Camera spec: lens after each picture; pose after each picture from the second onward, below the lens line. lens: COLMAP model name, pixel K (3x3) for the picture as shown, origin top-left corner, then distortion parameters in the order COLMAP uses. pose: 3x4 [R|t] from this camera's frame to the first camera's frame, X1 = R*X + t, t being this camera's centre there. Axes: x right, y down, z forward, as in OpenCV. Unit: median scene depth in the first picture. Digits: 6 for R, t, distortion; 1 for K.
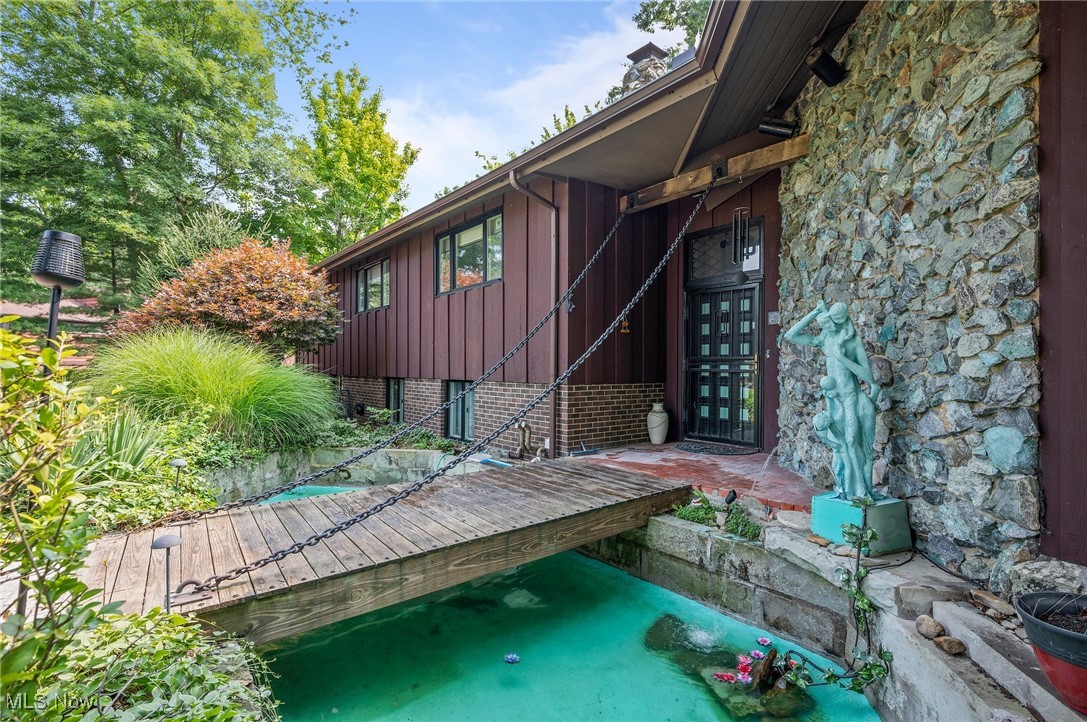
lens RADIAL K [[493.0, 0, 546.0], [0, 493.0, 367.4], [0, 0, 1]] dist [-0.000295, -0.000440]
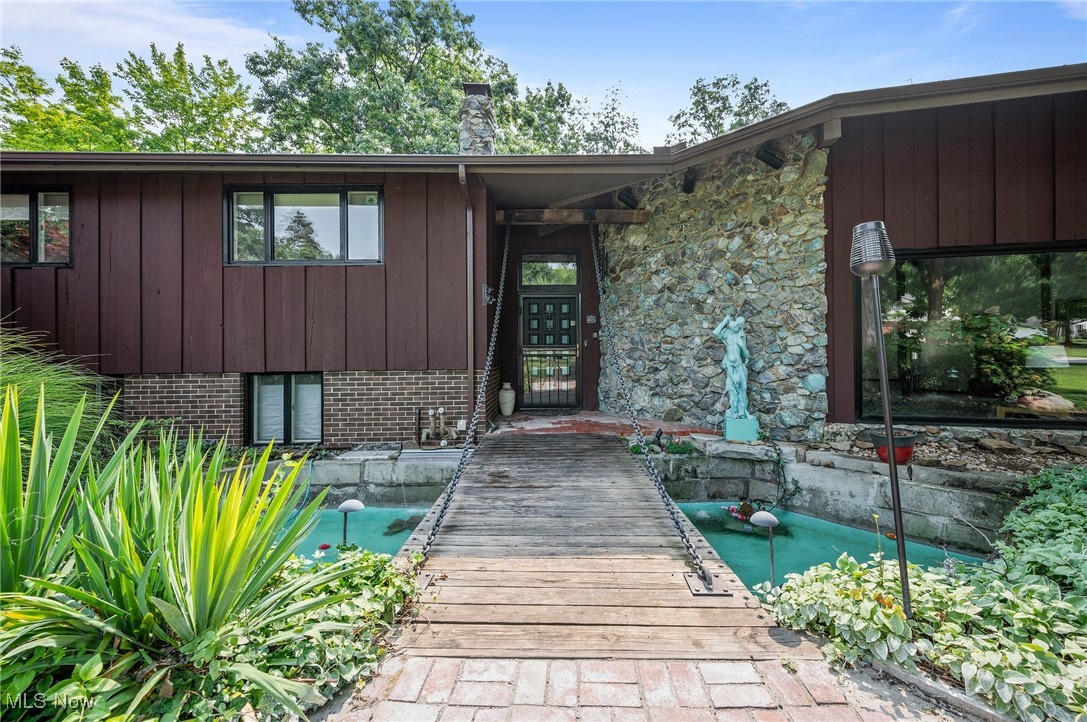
lens RADIAL K [[431.1, 0, 544.7], [0, 431.1, 352.2], [0, 0, 1]] dist [0.000687, -0.000047]
pose [[0.626386, -0.005345, 0.779494, -1.208813], [0.012543, 0.999916, -0.003223, 0.002832], [-0.779412, 0.011796, 0.626401, 0.542653]]
